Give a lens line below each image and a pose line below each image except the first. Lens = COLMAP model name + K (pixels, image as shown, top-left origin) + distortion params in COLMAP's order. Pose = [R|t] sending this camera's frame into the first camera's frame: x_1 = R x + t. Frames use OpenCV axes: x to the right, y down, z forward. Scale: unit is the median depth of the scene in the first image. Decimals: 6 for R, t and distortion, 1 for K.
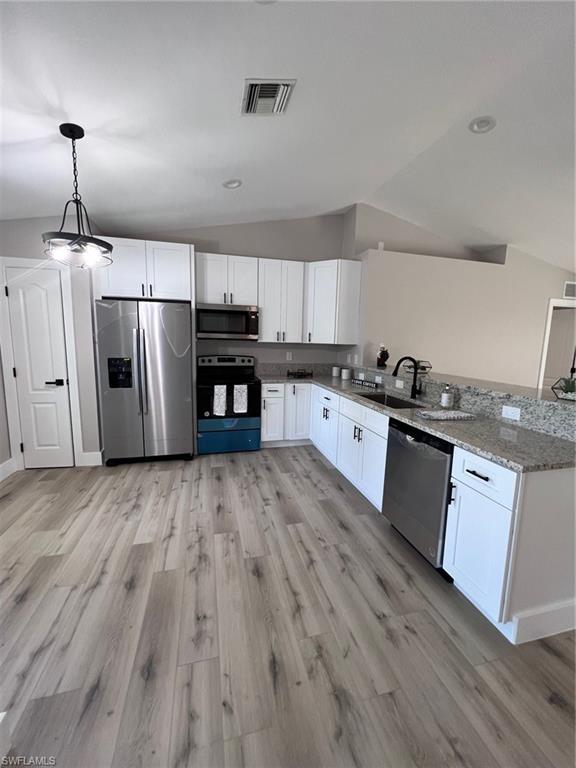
lens RADIAL K [[308.9, 0, 287.8], [0, 308.9, 385.0], [0, 0, 1]] dist [-0.001387, 0.000516]
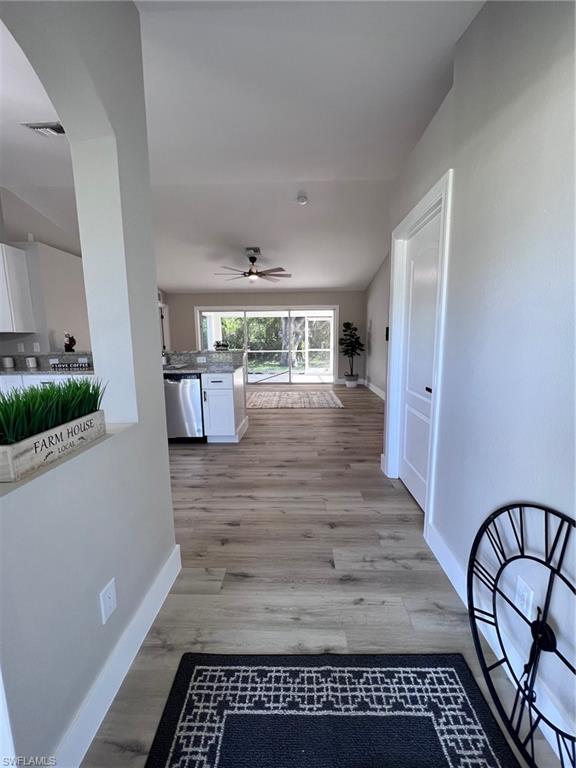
lens RADIAL K [[308.9, 0, 290.2], [0, 308.9, 384.4], [0, 0, 1]] dist [-0.001387, 0.000516]
pose [[0.281225, -0.177981, 0.942993, -0.830161], [0.156817, 0.977965, 0.137814, 0.044173], [-0.946742, 0.109120, 0.302939, -0.136515]]
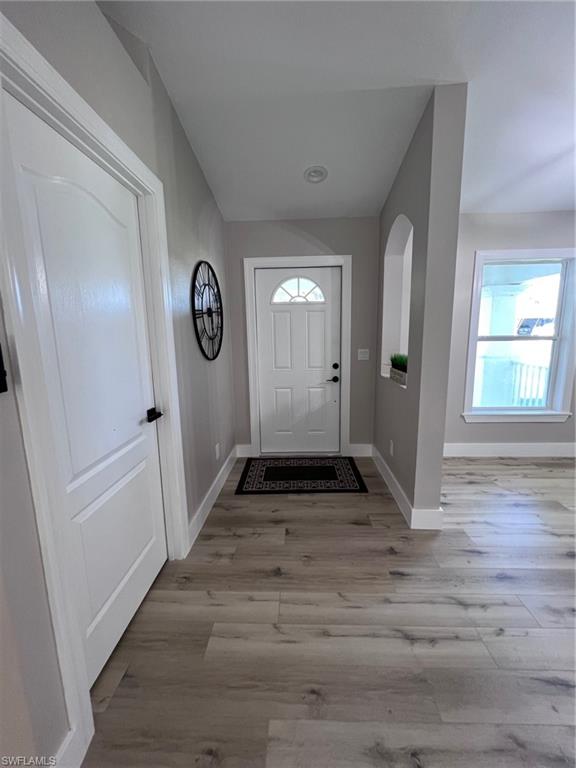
lens RADIAL K [[308.9, 0, 290.0], [0, 308.9, 384.9], [0, 0, 1]] dist [-0.001387, 0.000516]
pose [[-0.290825, 0.150382, -0.944884, 0.453772], [-0.123233, 0.973457, 0.192859, -0.001337], [0.948807, 0.172529, -0.264574, 0.174825]]
